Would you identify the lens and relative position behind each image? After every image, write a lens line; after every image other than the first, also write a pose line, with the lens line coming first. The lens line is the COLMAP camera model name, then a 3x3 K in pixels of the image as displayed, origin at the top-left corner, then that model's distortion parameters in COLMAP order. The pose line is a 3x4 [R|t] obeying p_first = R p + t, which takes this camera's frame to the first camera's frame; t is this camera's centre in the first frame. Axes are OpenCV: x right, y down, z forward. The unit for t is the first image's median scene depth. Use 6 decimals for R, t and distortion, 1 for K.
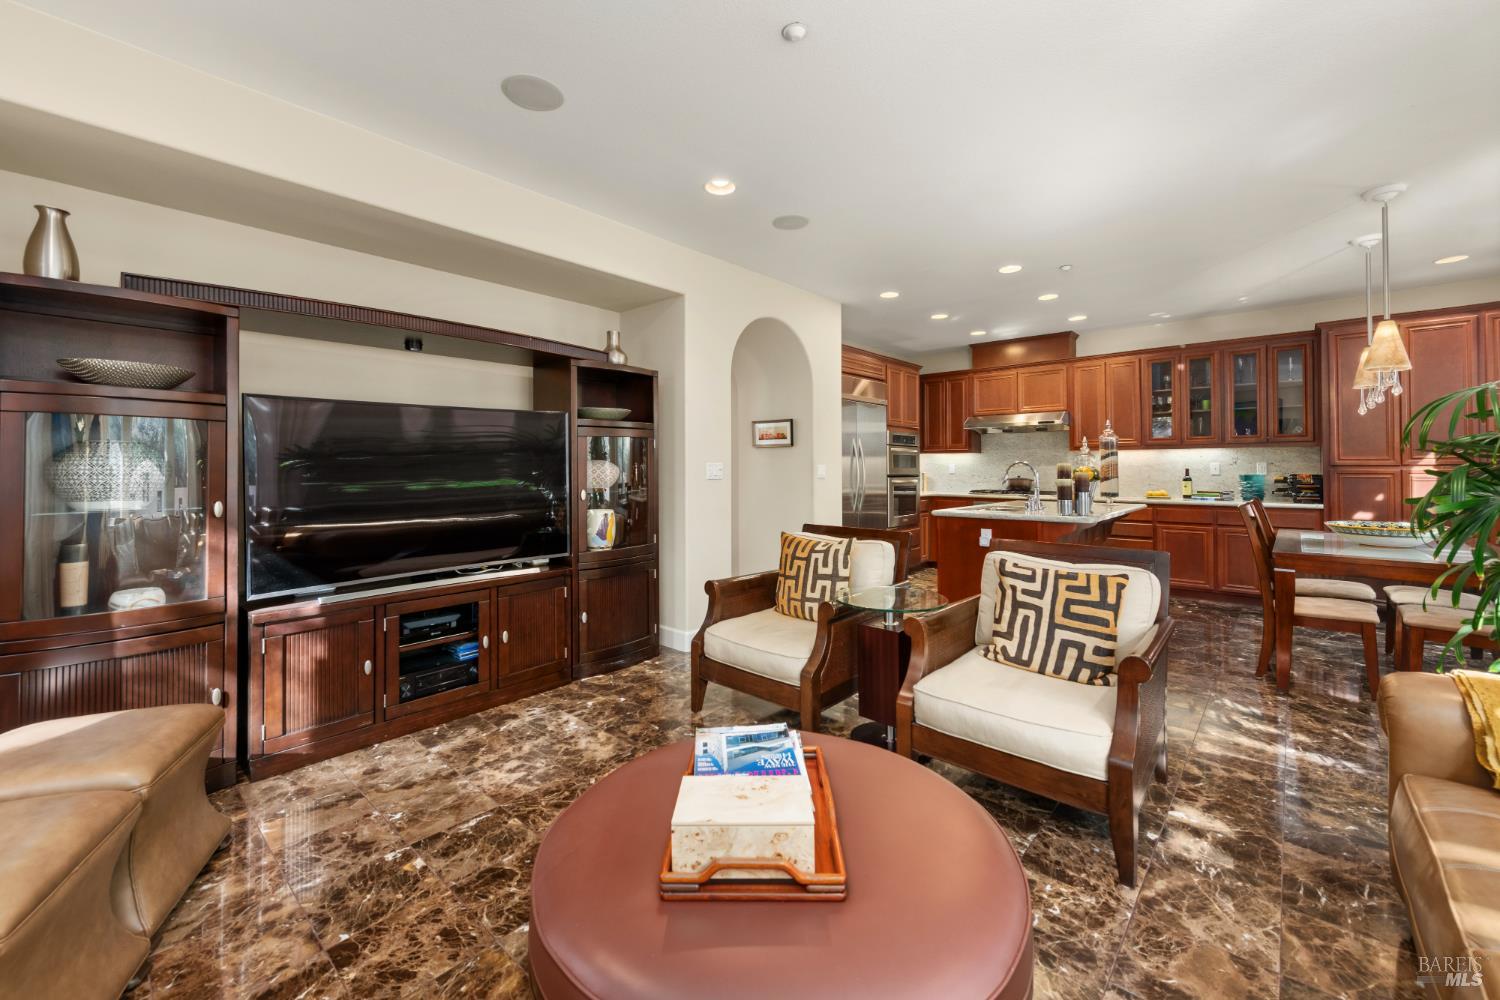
lens RADIAL K [[599.0, 0, 742.9], [0, 599.0, 463.2], [0, 0, 1]] dist [0.015908, -0.003712]
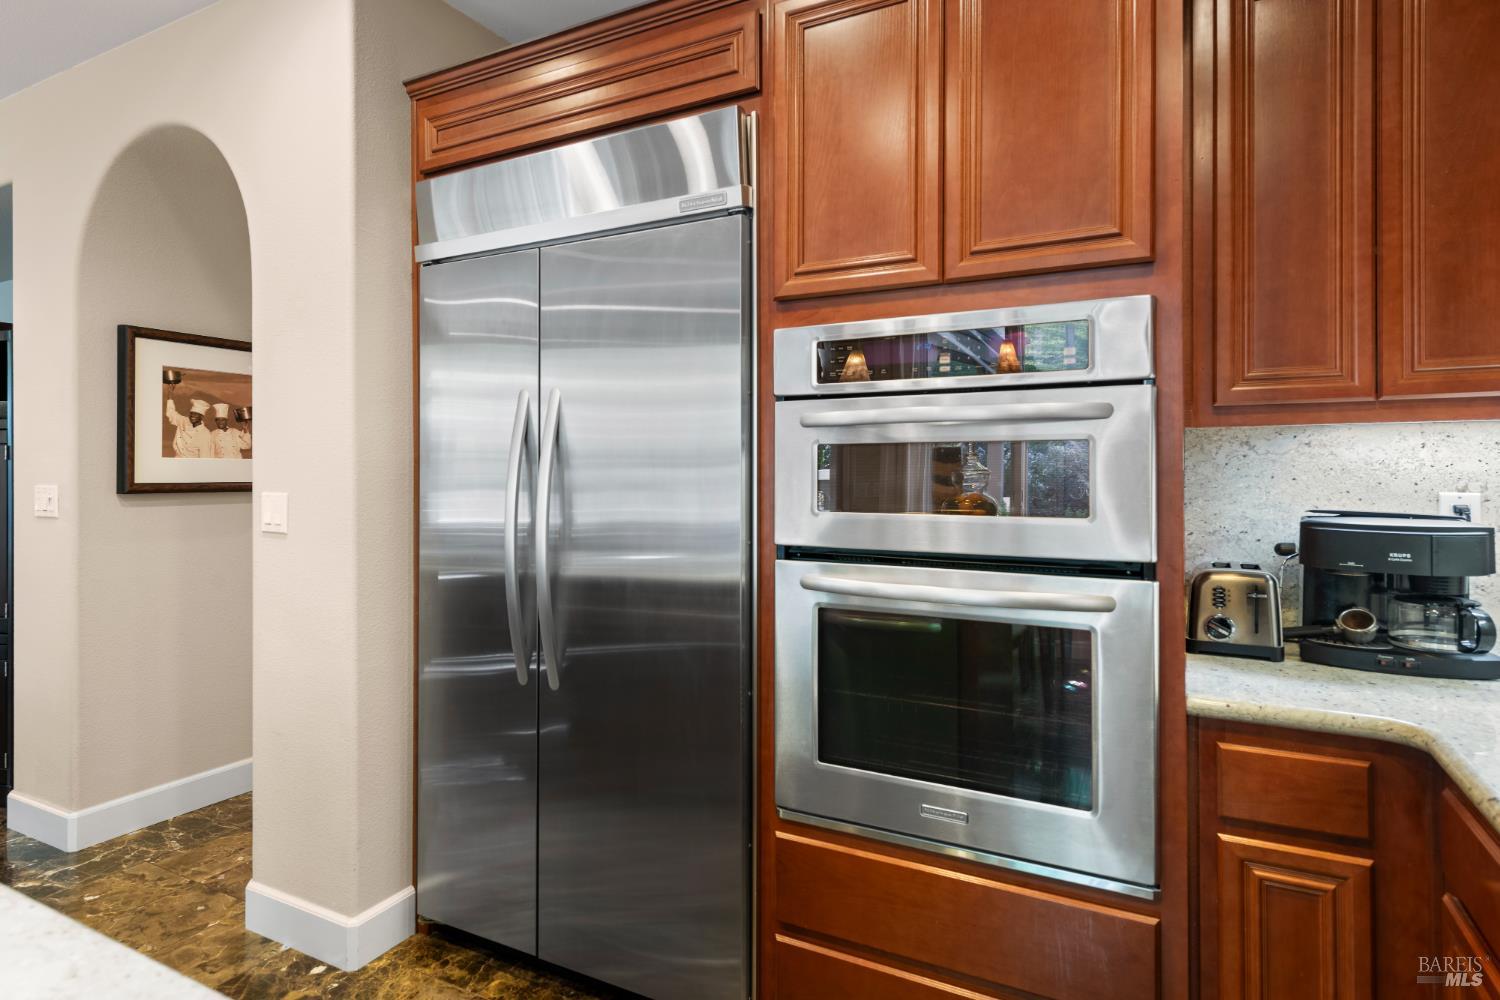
lens RADIAL K [[804.5, 0, 745.7], [0, 804.5, 474.9], [0, 0, 1]] dist [0.012319, -0.002706]
pose [[0.254606, 0.002617, -0.967041, 0.779251], [0.005980, 0.999973, 0.004281, -0.009463], [0.967026, -0.006873, 0.254583, 1.427369]]
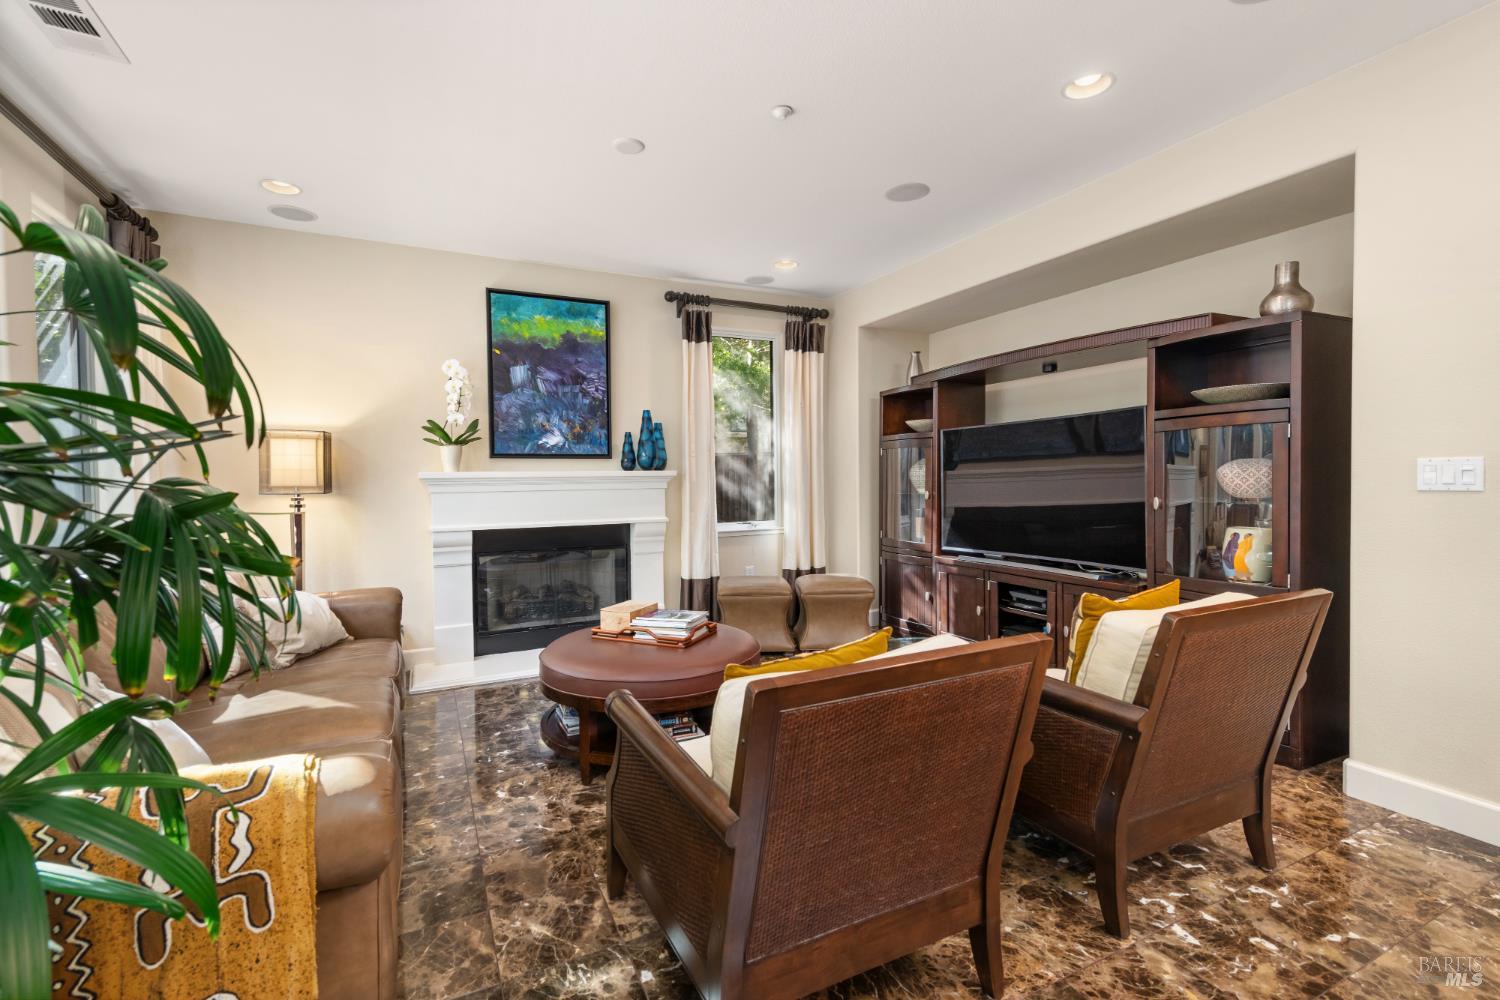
lens RADIAL K [[660.4, 0, 753.6], [0, 660.4, 488.1], [0, 0, 1]] dist [0.005698, -0.000284]
pose [[-0.364366, 0.022655, -0.930980, 0.666965], [0.017213, 0.999697, 0.017591, 0.005954], [0.931097, -0.009615, -0.364645, 0.695719]]
